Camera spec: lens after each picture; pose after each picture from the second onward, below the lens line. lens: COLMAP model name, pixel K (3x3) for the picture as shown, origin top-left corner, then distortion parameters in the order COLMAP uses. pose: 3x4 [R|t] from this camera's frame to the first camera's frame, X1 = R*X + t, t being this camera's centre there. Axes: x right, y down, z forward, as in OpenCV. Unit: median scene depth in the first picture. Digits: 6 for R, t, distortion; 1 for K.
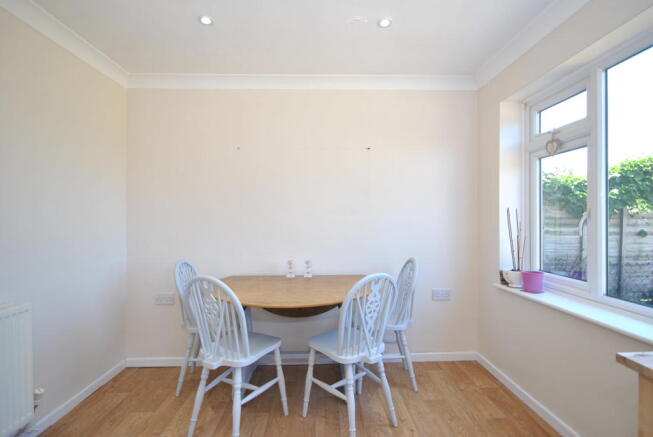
lens RADIAL K [[312.5, 0, 326.5], [0, 312.5, 218.5], [0, 0, 1]] dist [0.025867, 0.000014]
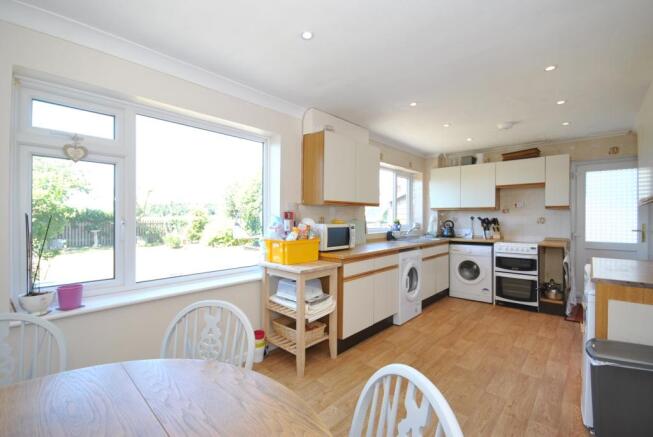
lens RADIAL K [[287.2, 0, 326.5], [0, 287.2, 218.5], [0, 0, 1]] dist [0.000177, -0.000076]
pose [[-0.722517, -0.005284, 0.691333, -0.451659], [-0.001956, 0.999982, 0.005599, -0.029238], [-0.691350, 0.002693, -0.722515, 1.106836]]
